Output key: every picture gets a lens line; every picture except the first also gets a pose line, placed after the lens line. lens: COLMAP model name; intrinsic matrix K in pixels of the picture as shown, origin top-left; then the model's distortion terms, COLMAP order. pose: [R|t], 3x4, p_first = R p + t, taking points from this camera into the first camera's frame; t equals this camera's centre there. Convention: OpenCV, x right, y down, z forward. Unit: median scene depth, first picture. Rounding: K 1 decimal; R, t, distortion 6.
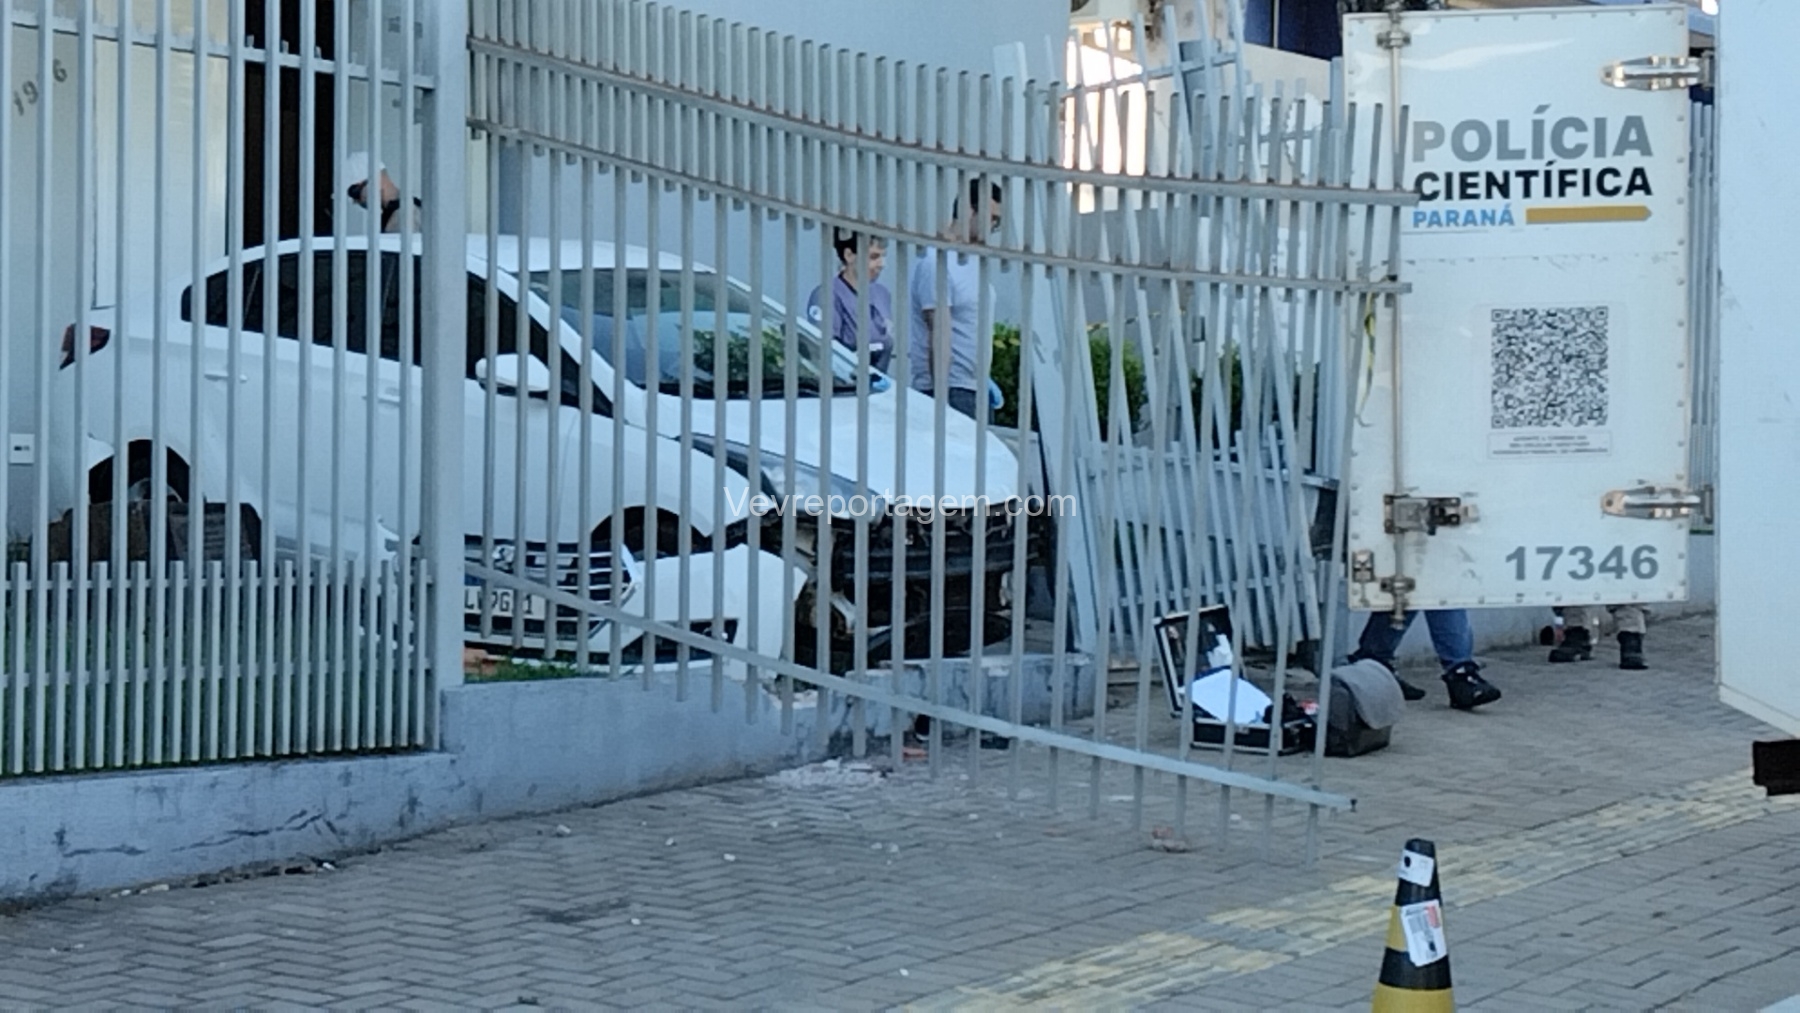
lens RADIAL K [[3426.1, 0, 888.4], [0, 3426.1, 503.4], [0, 0, 1]] dist [0.174659, -0.738938]
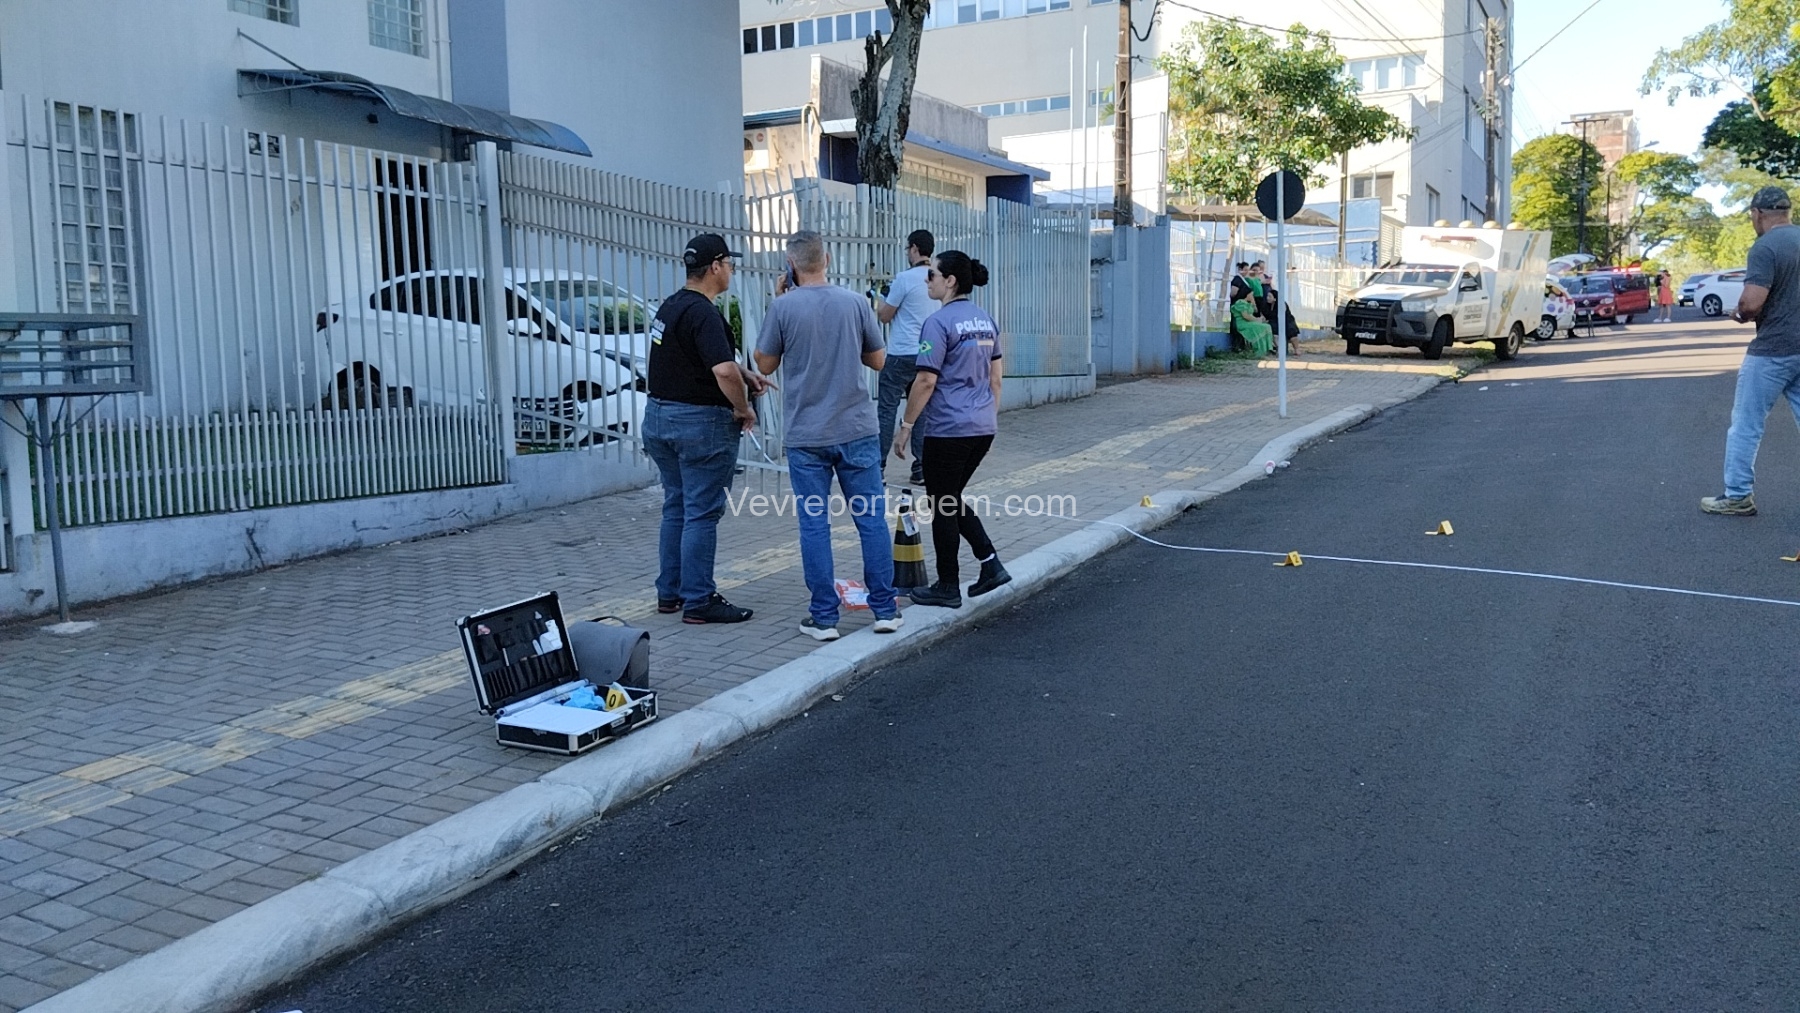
lens RADIAL K [[1499.6, 0, 904.1], [0, 1499.6, 527.7], [0, 0, 1]] dist [0.071887, -0.153913]
pose [[0.987381, -0.057401, 0.147592, -0.013696], [0.042719, 0.993990, 0.100794, 0.008107], [-0.152490, -0.093218, 0.983899, -0.086066]]
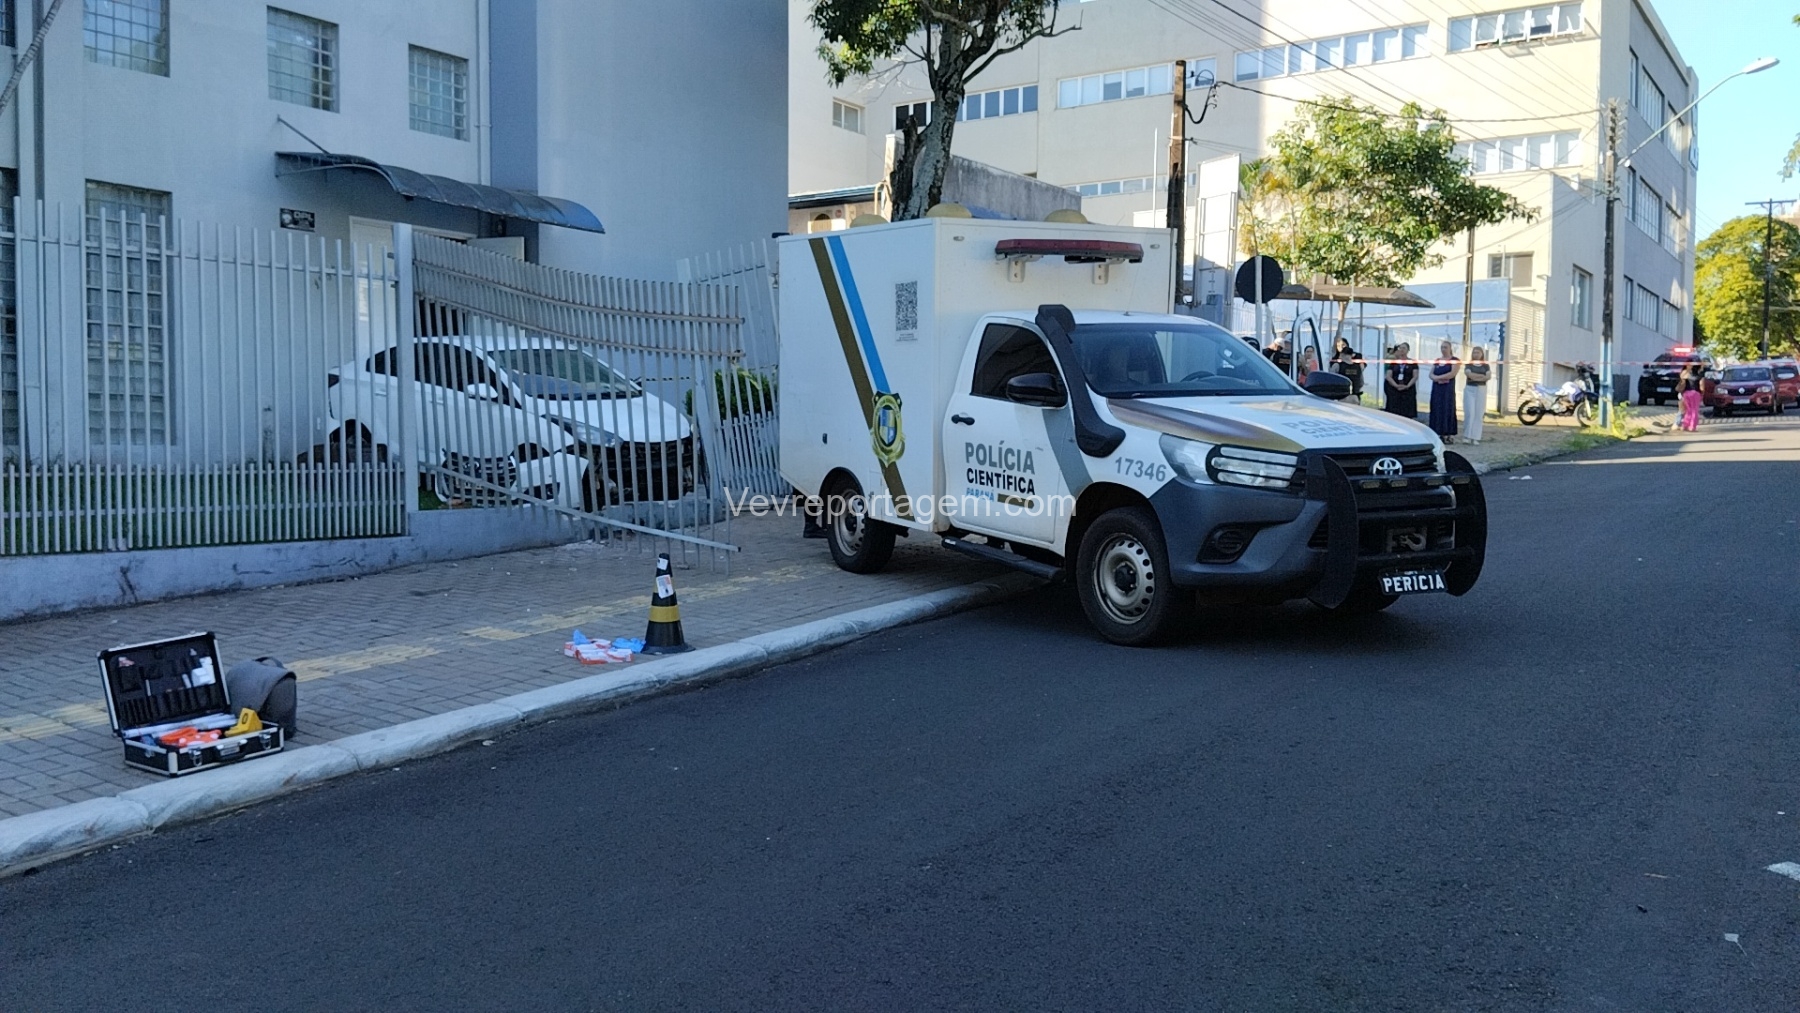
lens RADIAL K [[1499.6, 0, 904.1], [0, 1499.6, 527.7], [0, 0, 1]] dist [0.071887, -0.153913]
pose [[0.999625, -0.014750, 0.023067, 0.217258], [0.013500, 0.998479, 0.053462, 0.009464], [-0.023821, -0.053130, 0.998303, -0.152312]]
